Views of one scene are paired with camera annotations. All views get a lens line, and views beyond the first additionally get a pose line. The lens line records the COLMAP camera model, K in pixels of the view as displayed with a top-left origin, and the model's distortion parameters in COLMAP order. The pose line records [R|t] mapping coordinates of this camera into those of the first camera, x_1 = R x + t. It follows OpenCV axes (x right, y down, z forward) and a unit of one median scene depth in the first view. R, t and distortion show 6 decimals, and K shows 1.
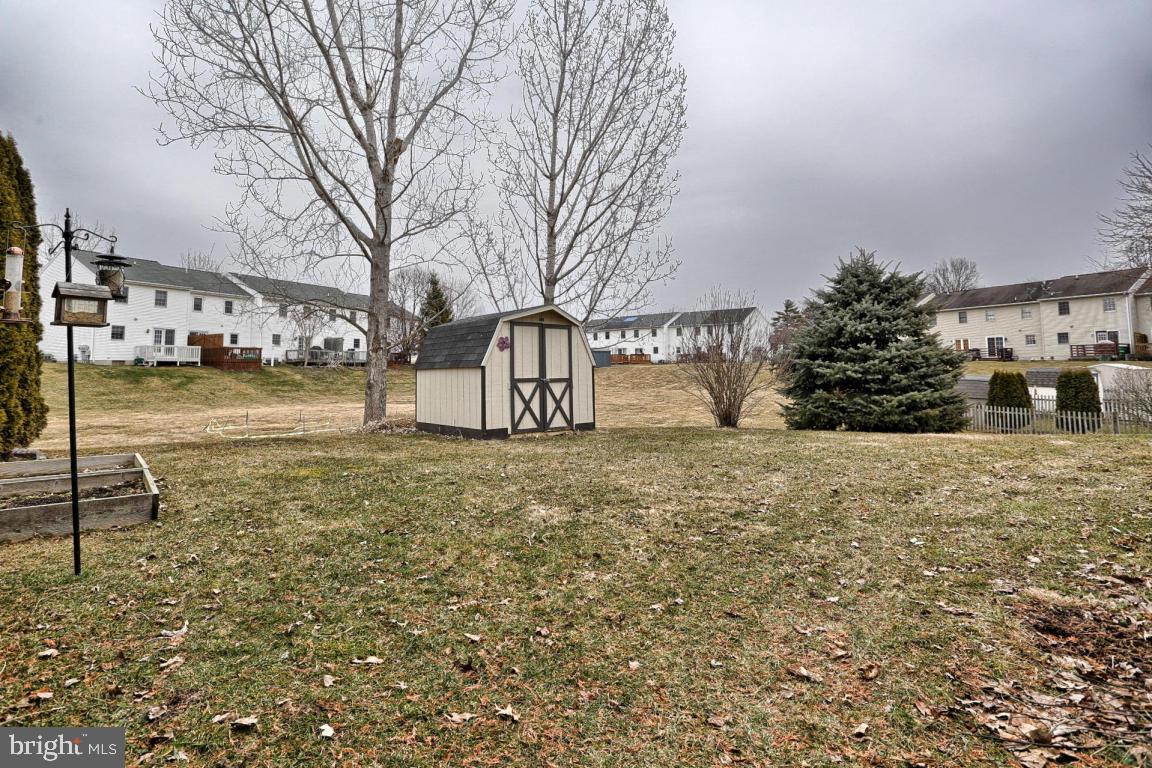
lens RADIAL K [[567.0, 0, 571.7], [0, 567.0, 388.0], [0, 0, 1]] dist [-0.086542, 0.032775]
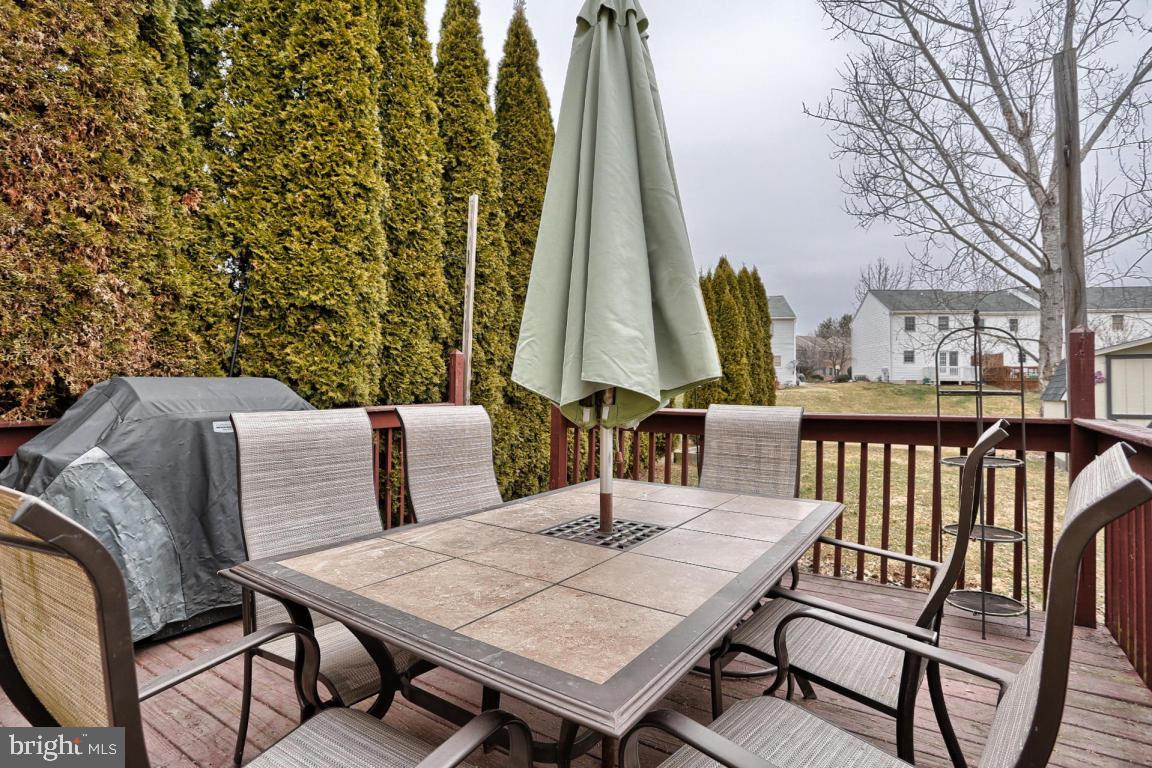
lens RADIAL K [[567.0, 0, 571.7], [0, 567.0, 388.0], [0, 0, 1]] dist [-0.086542, 0.032775]
pose [[0.264636, 0.005147, -0.964335, 0.114784], [-0.031292, 0.999505, -0.003252, -0.008082], [0.963840, 0.031036, 0.264667, -0.011766]]
